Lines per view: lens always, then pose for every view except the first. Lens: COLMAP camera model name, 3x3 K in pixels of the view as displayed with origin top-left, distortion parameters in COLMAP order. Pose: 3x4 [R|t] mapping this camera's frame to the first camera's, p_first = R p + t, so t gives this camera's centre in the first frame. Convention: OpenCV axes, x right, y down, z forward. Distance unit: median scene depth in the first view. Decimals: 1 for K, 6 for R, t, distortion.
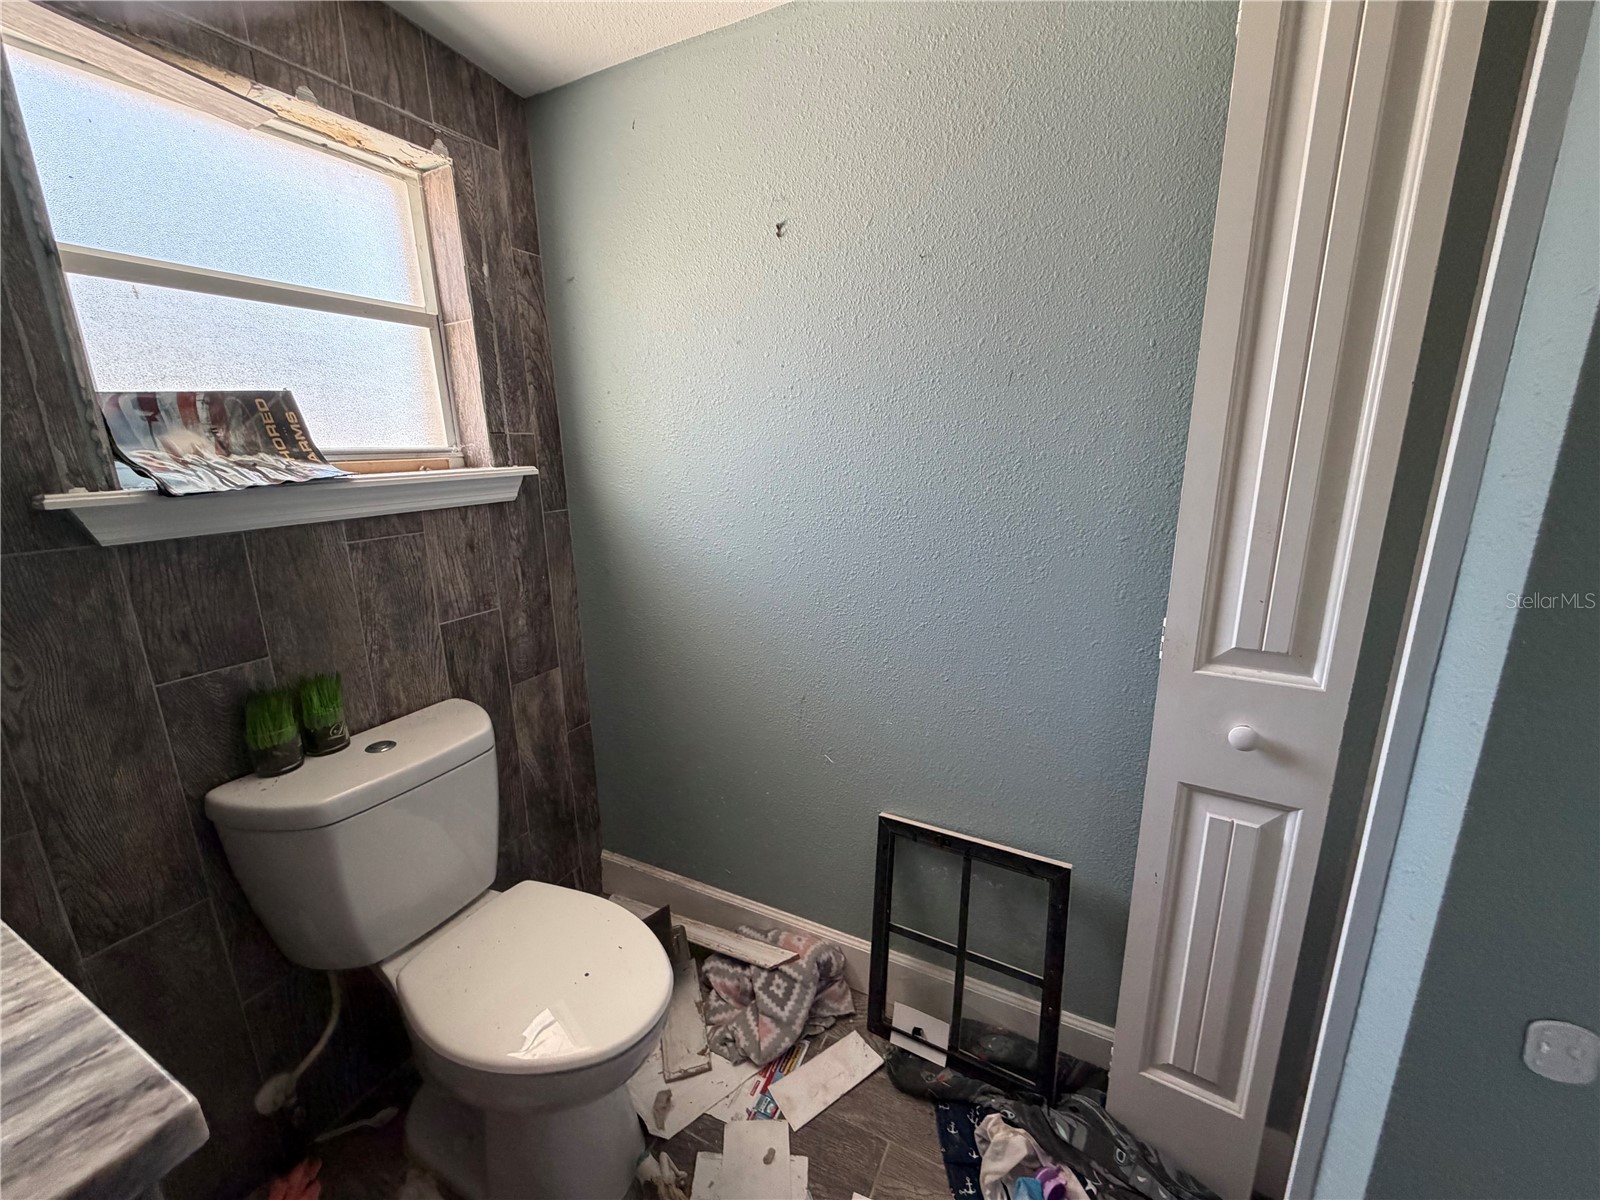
lens RADIAL K [[636.9, 0, 803.7], [0, 636.9, 599.3], [0, 0, 1]] dist [0.000119, -0.000318]
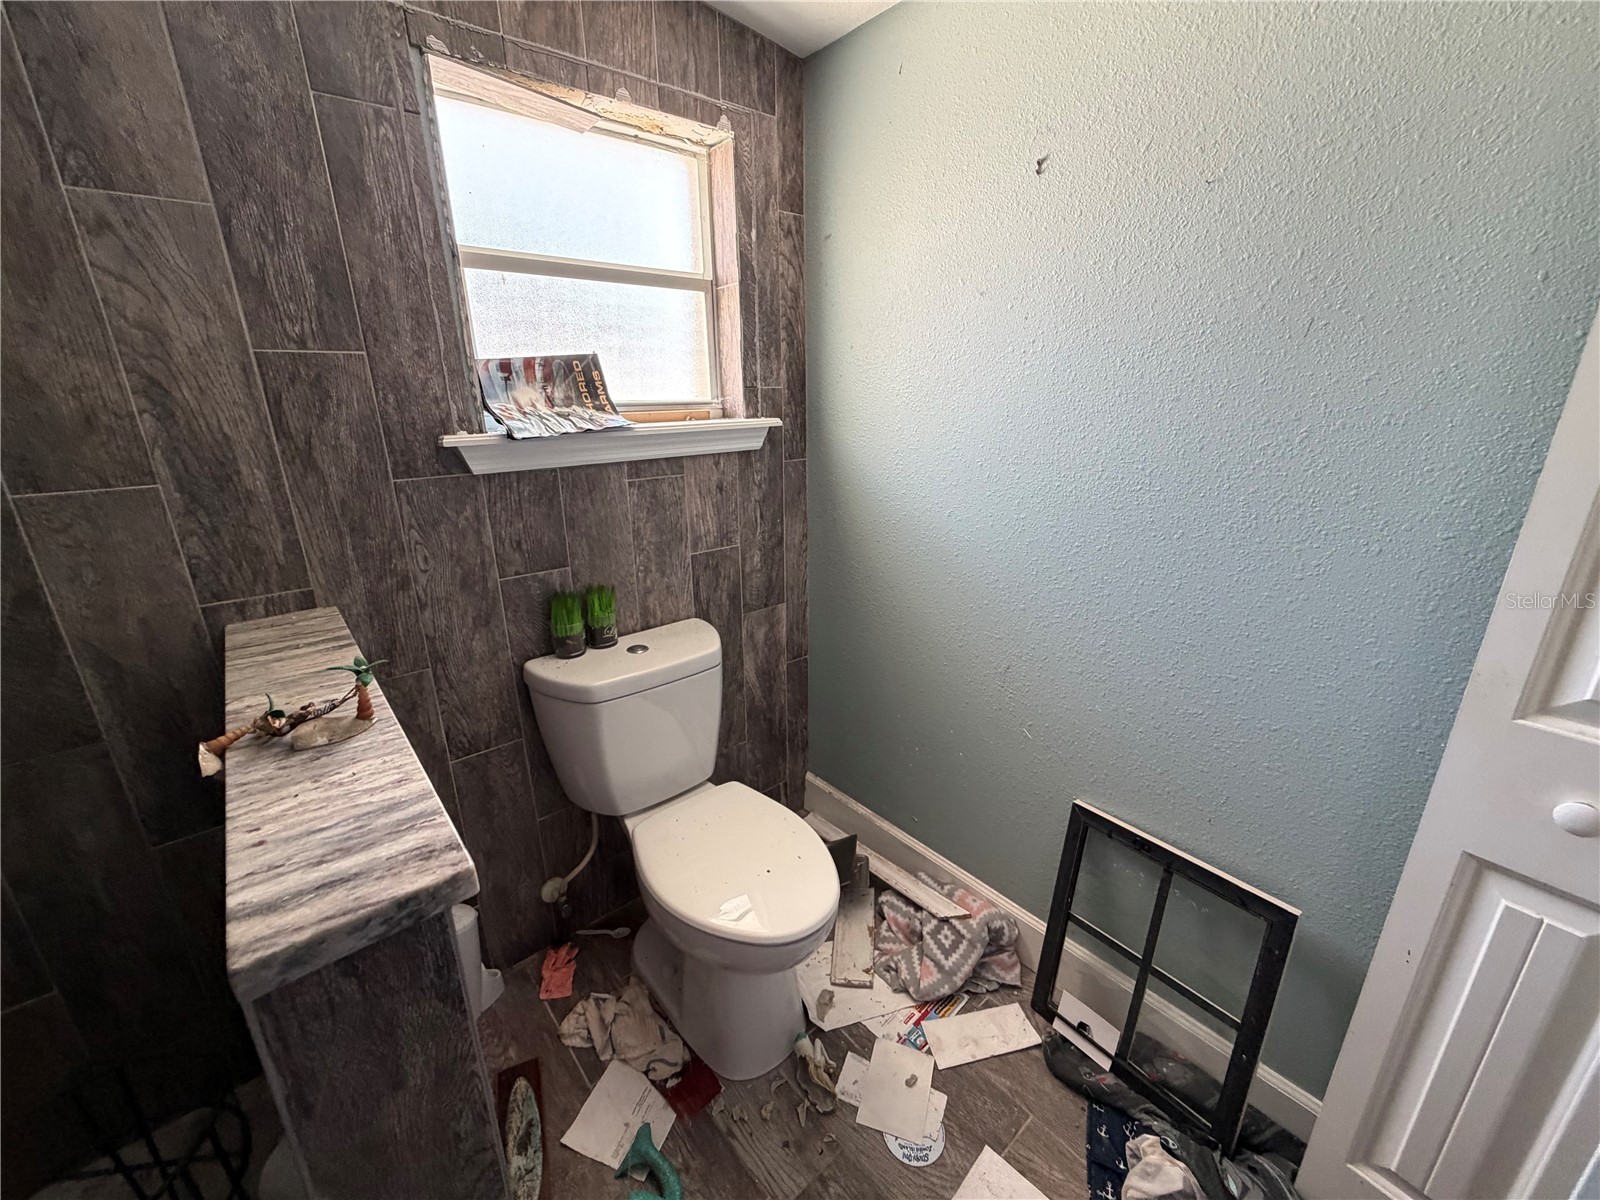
lens RADIAL K [[636.9, 0, 800.0], [0, 636.9, 600.6], [0, 0, 1]] dist [0.000119, -0.000318]
pose [[0.923091, 0.129425, -0.362150, 0.056852], [-0.099540, 0.989987, 0.100084, -0.015387], [0.371477, -0.056338, 0.926731, -0.019157]]
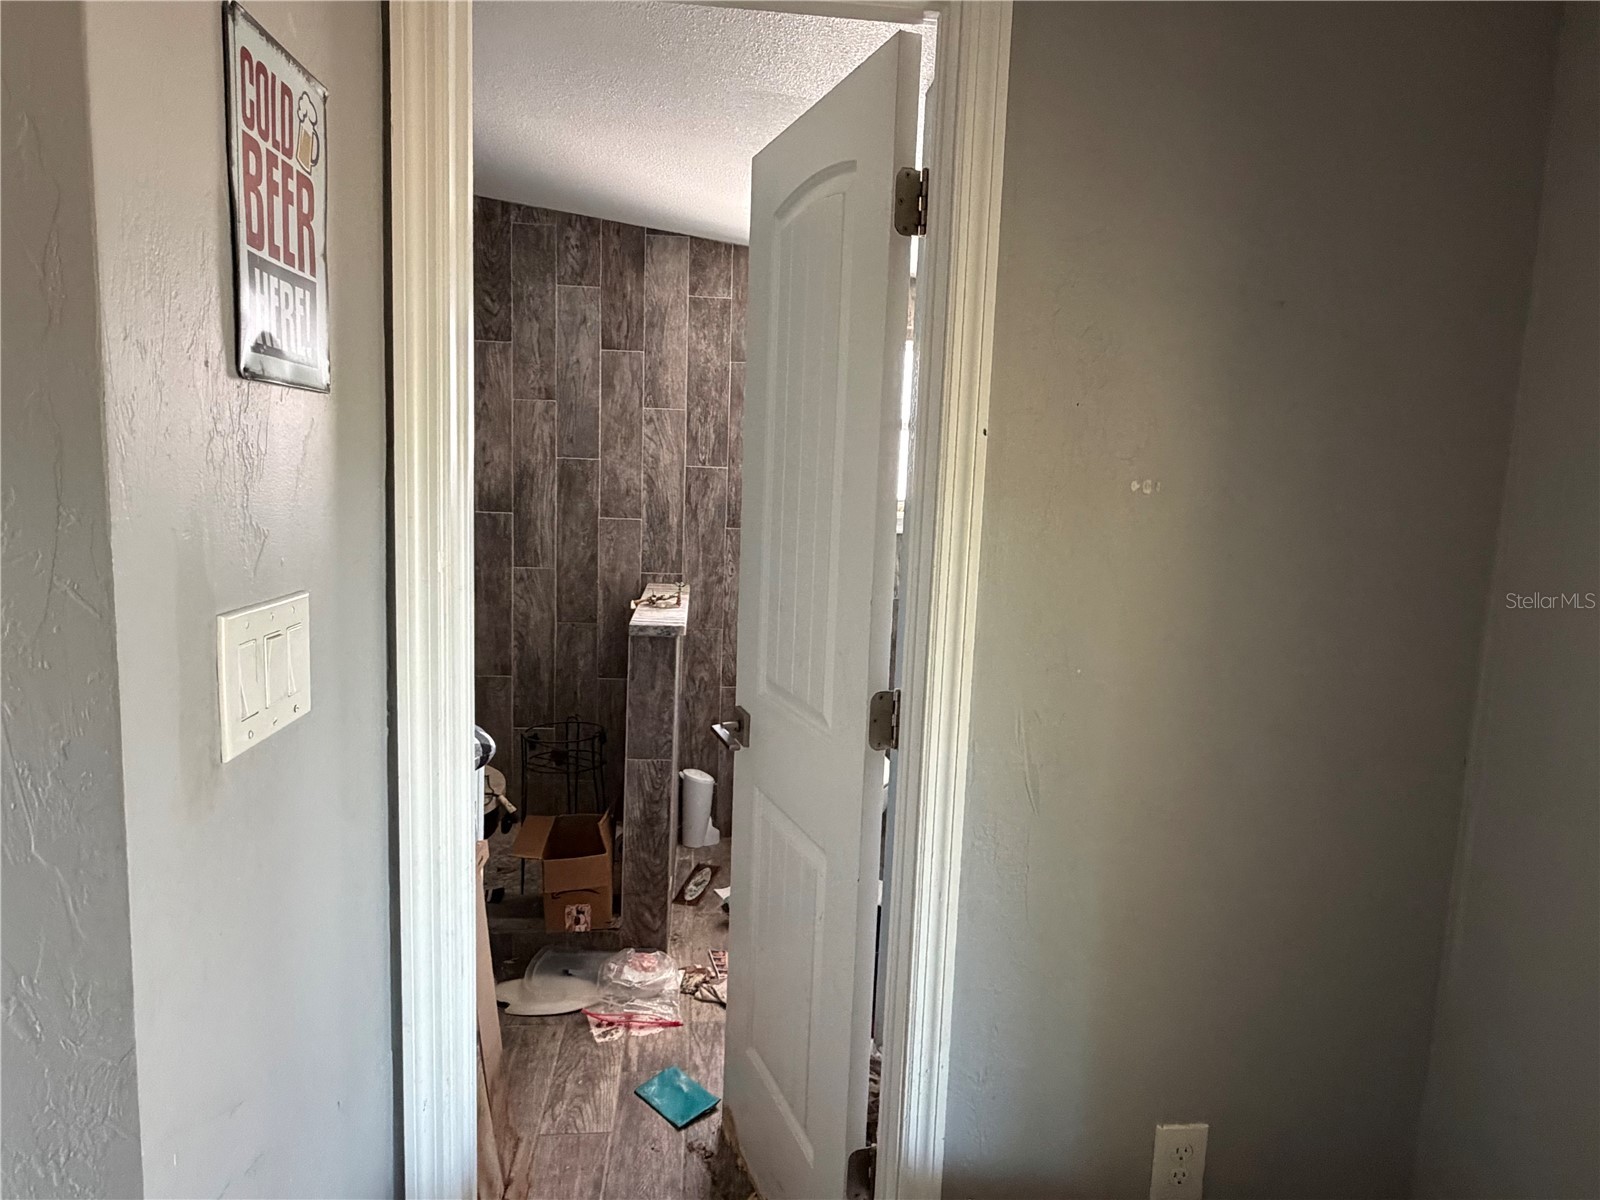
lens RADIAL K [[945.8, 0, 798.9], [0, 945.8, 591.7], [0, 0, 1]] dist [0.002187, 0.000120]
pose [[0.535955, 0.146258, -0.831481, 1.438490], [-0.249934, 0.968219, 0.009209, 0.057513], [0.806403, 0.202880, 0.555477, -0.627693]]
